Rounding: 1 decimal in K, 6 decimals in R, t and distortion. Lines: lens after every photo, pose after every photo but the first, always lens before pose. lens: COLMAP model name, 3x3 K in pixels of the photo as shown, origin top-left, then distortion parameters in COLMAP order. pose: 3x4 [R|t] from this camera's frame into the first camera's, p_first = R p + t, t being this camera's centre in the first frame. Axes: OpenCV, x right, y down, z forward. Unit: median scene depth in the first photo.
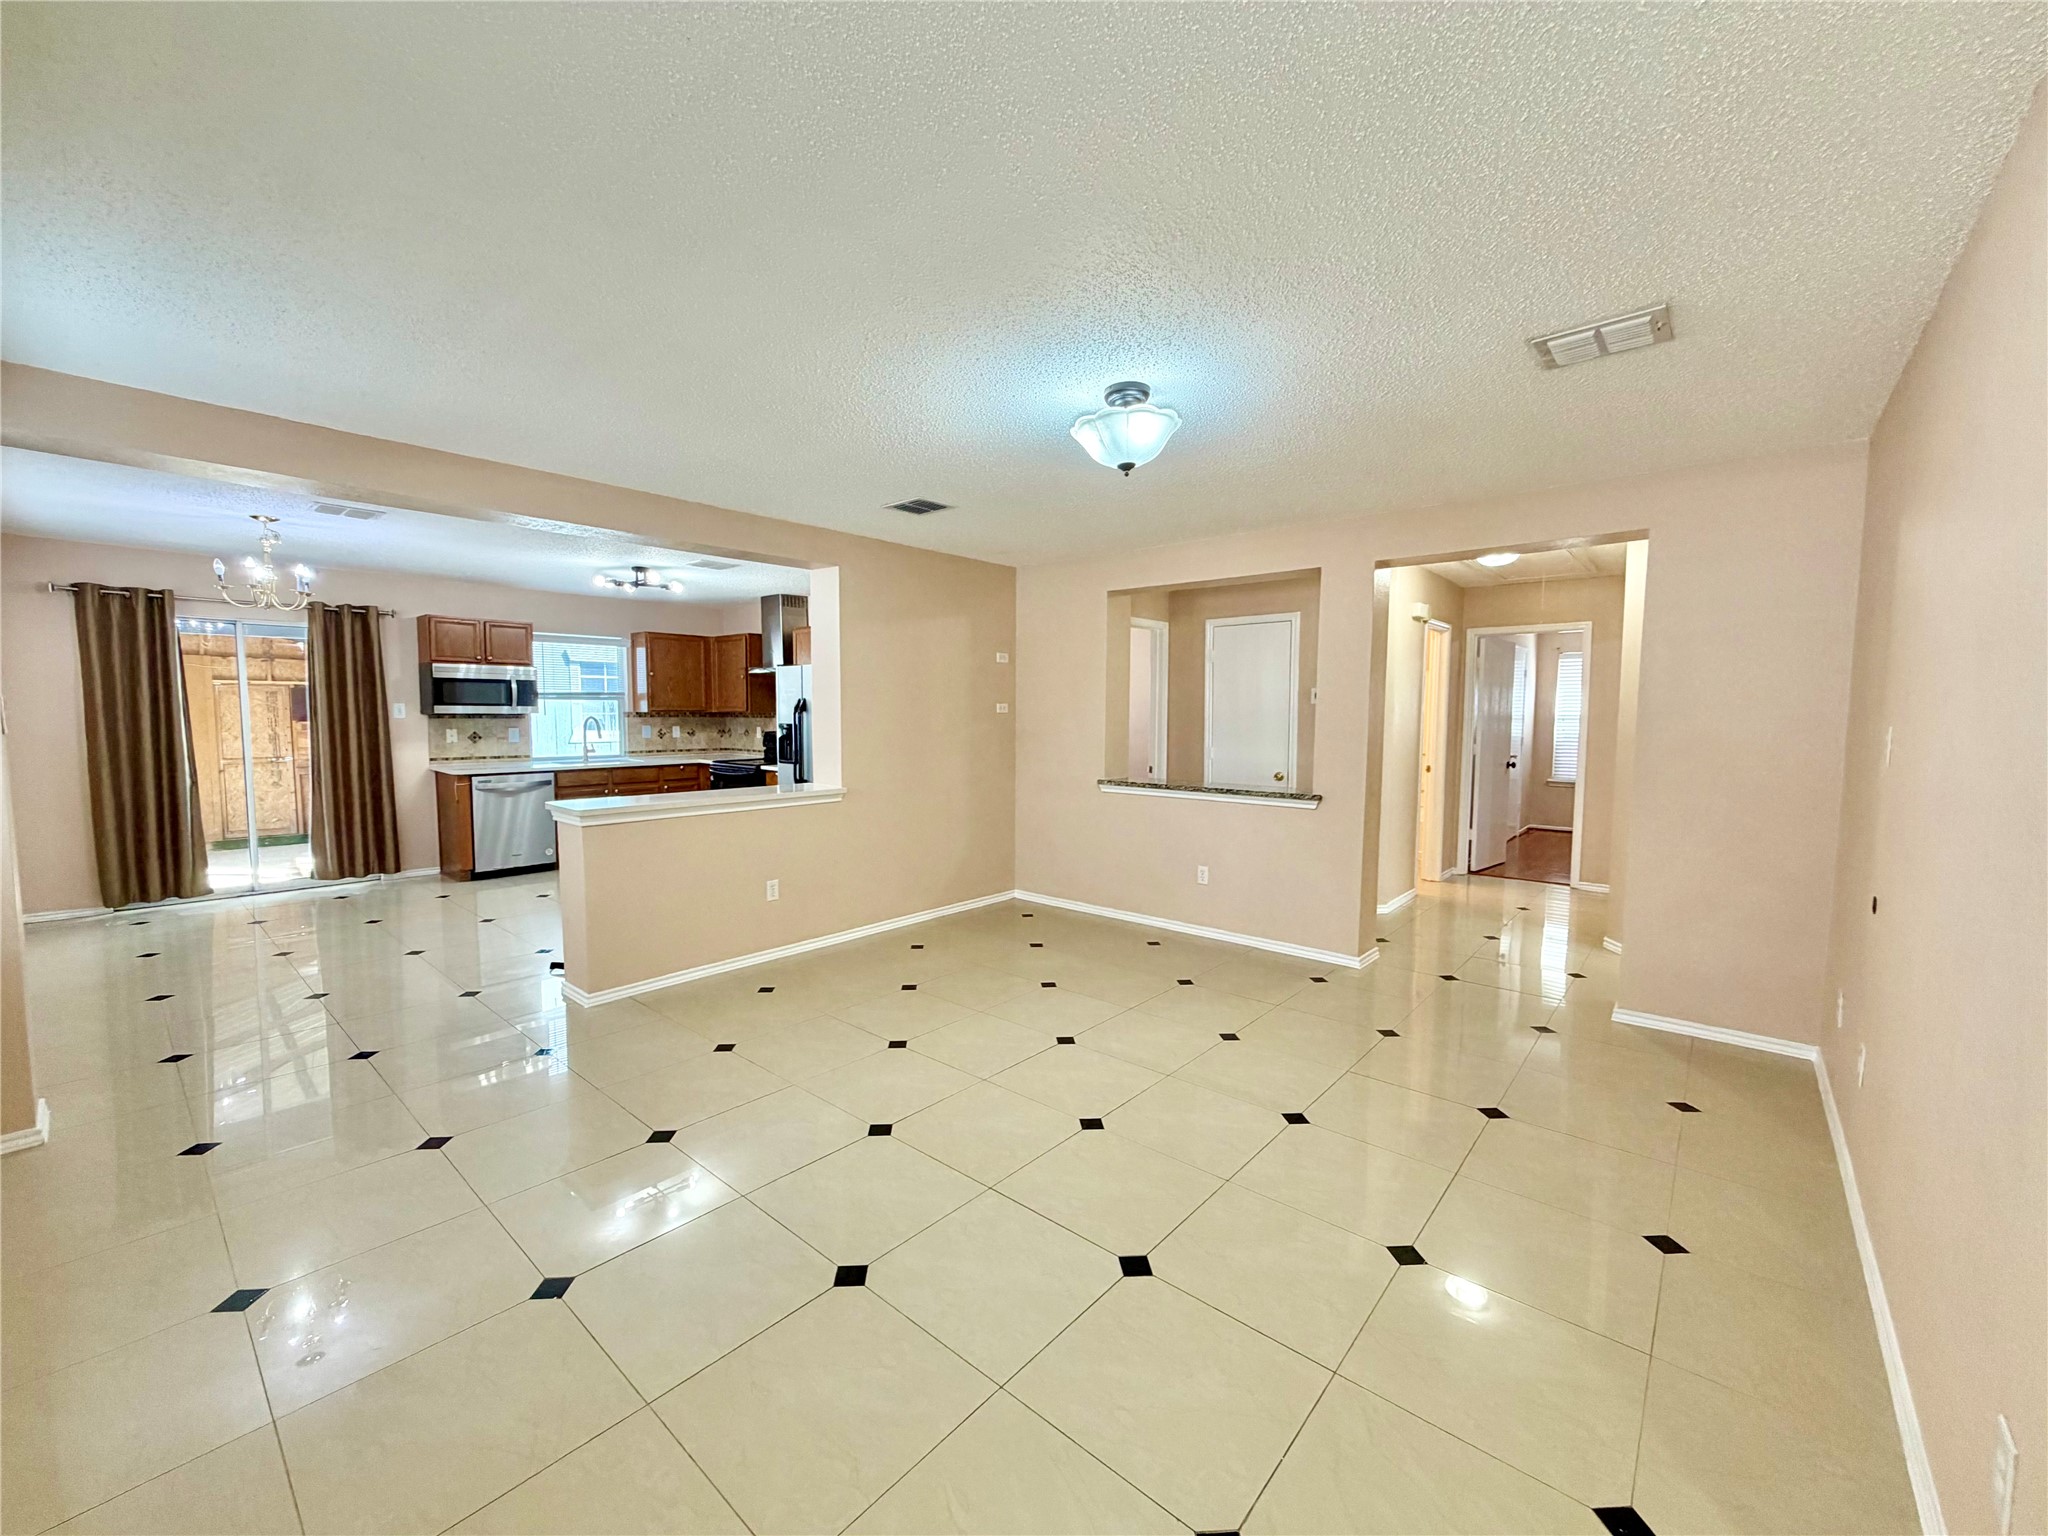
lens RADIAL K [[815.8, 0, 1019.6], [0, 815.8, 770.5], [0, 0, 1]] dist [0.001348, 0.000126]
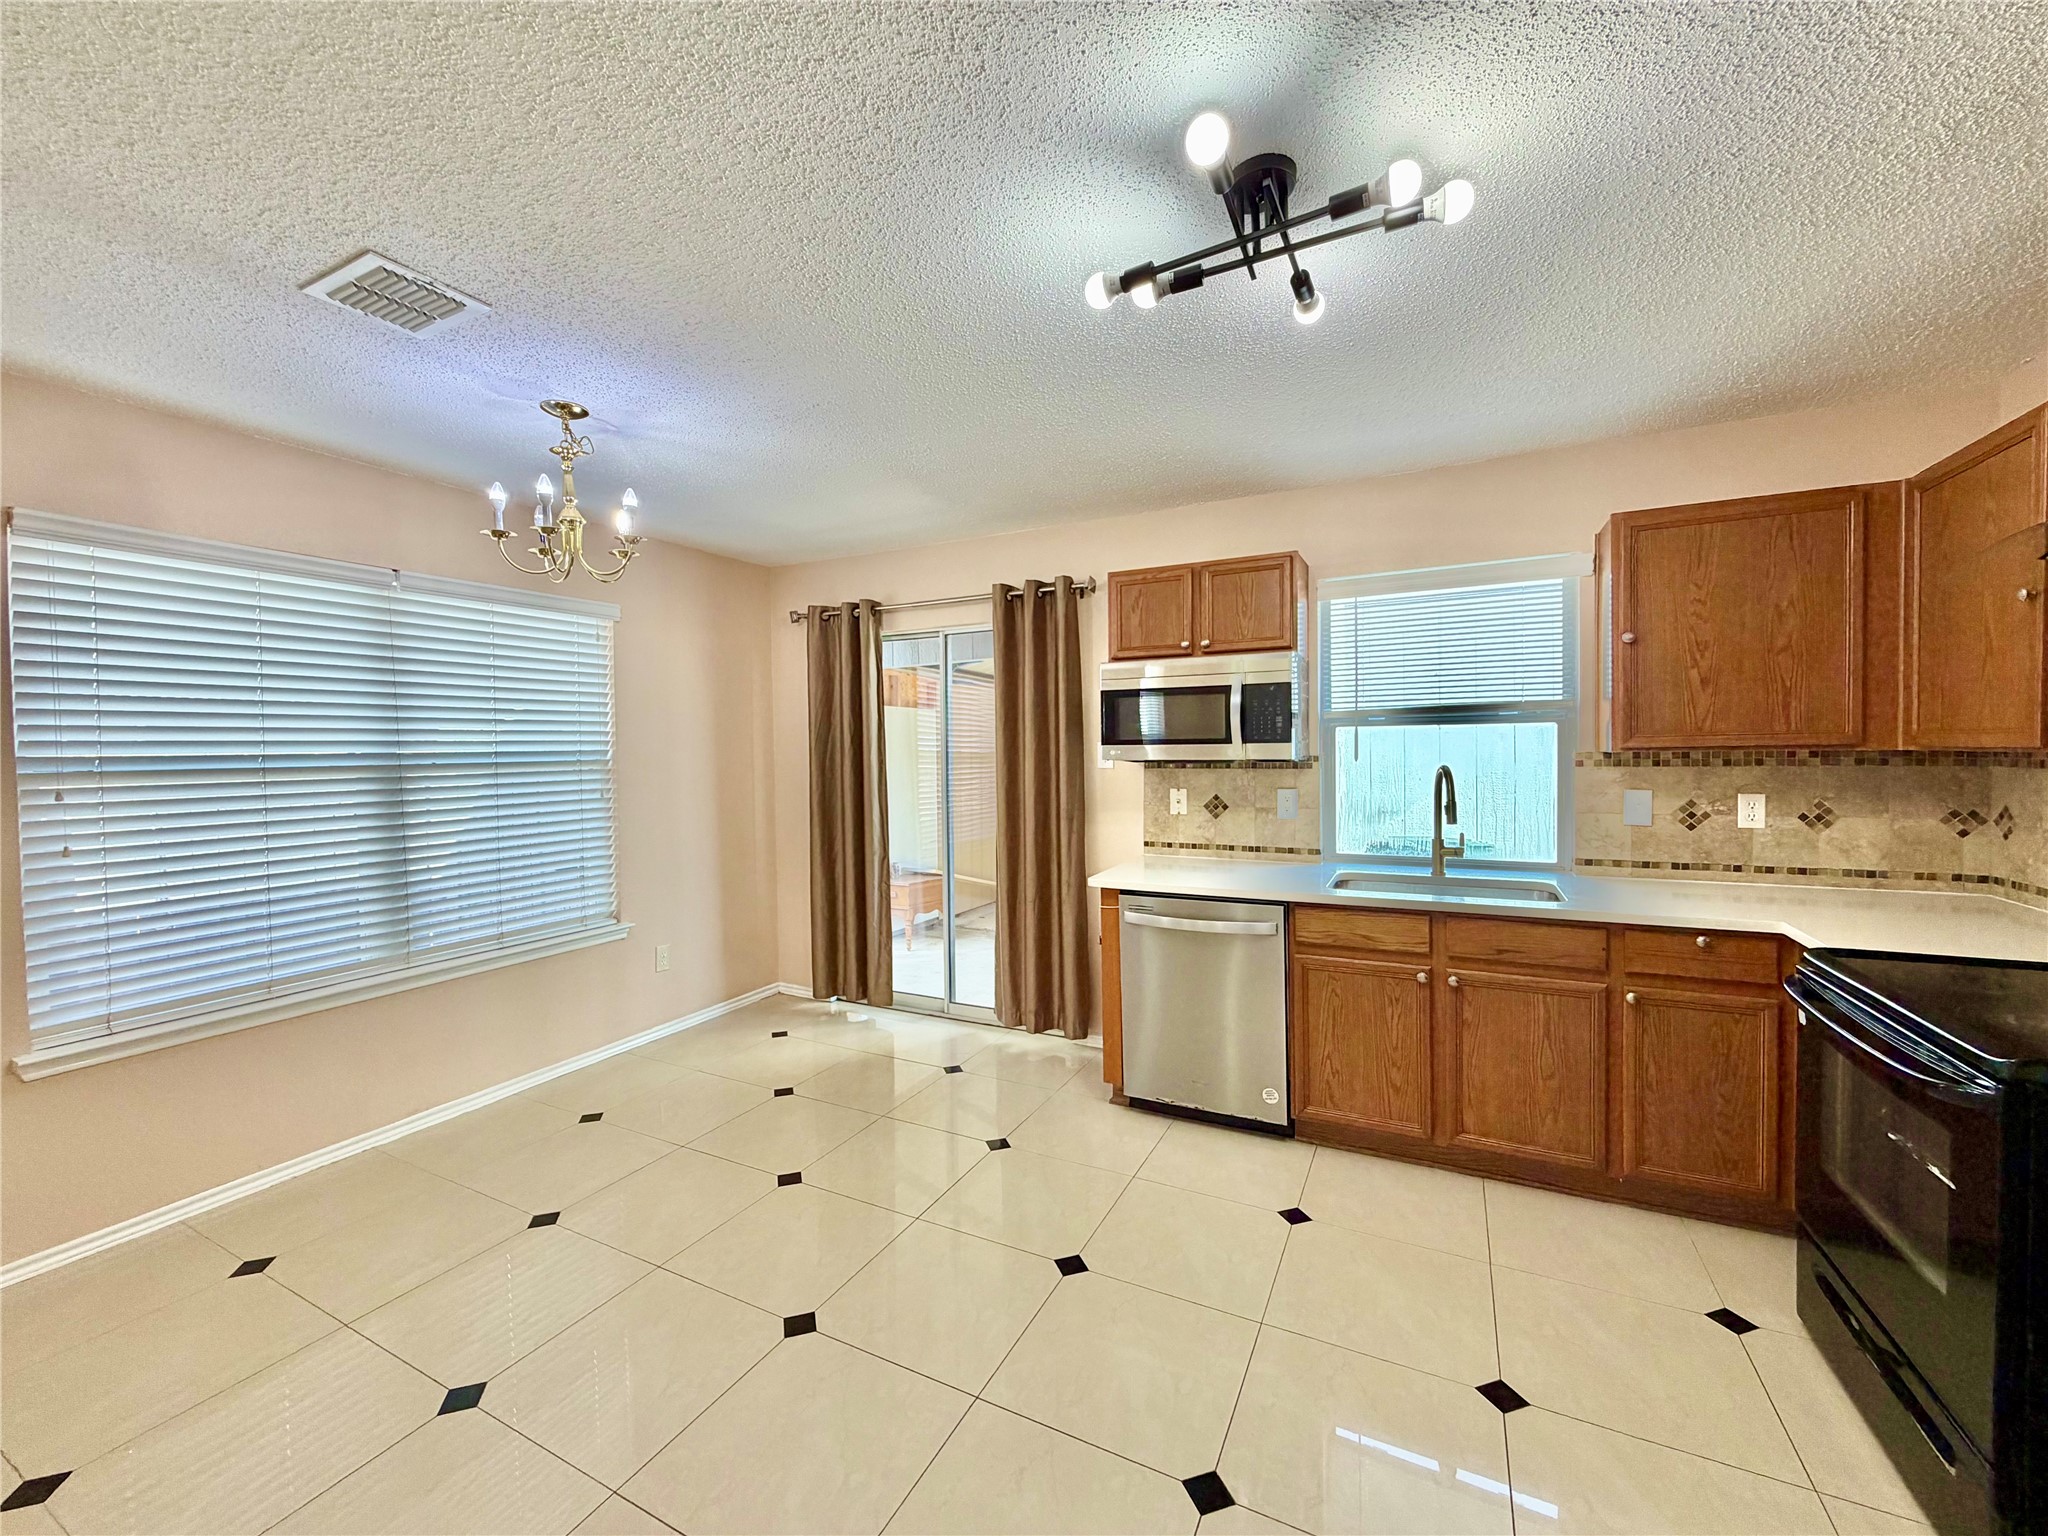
lens RADIAL K [[815.8, 0, 1019.6], [0, 815.8, 770.5], [0, 0, 1]] dist [0.001348, 0.000126]
pose [[0.244750, 0.023127, -0.969310, -0.213532], [-0.053954, 0.998491, 0.010199, -0.061689], [0.968084, 0.049802, 0.245628, 0.769181]]
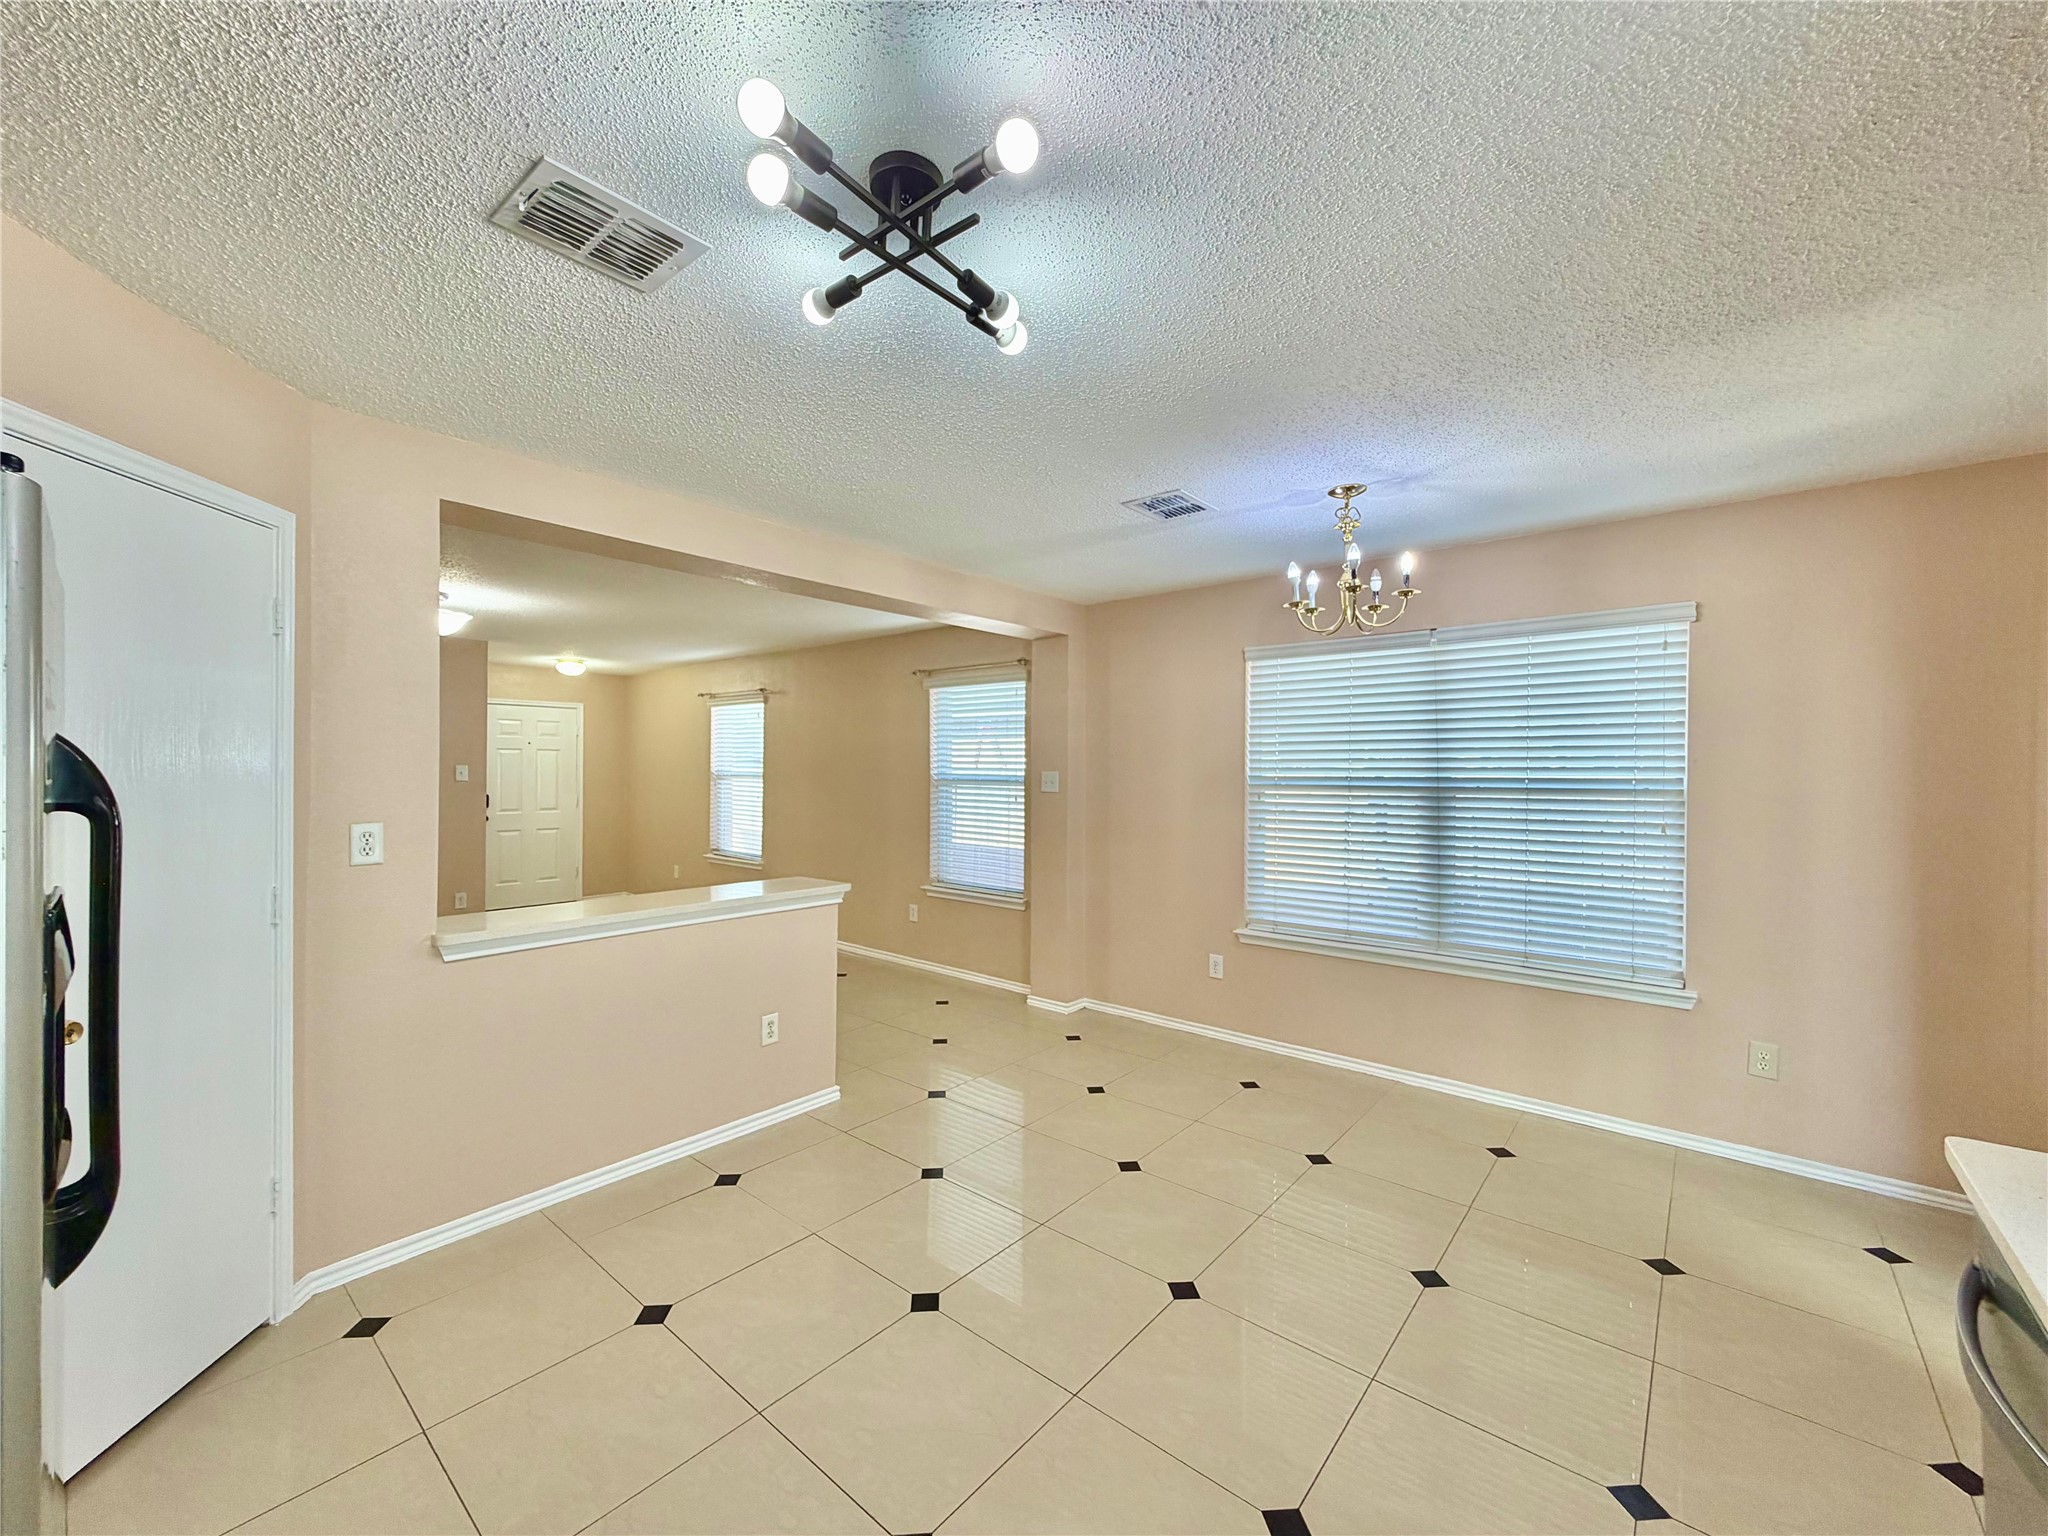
lens RADIAL K [[813.9, 0, 1024.0], [0, 813.9, 768.0], [0, 0, 1]] dist [-0.008530, 0.000023]
pose [[-0.999859, -0.004387, -0.016215, -0.440106], [-0.005481, 0.997665, 0.068071, -0.089687], [0.015878, 0.068150, -0.997549, 1.082559]]
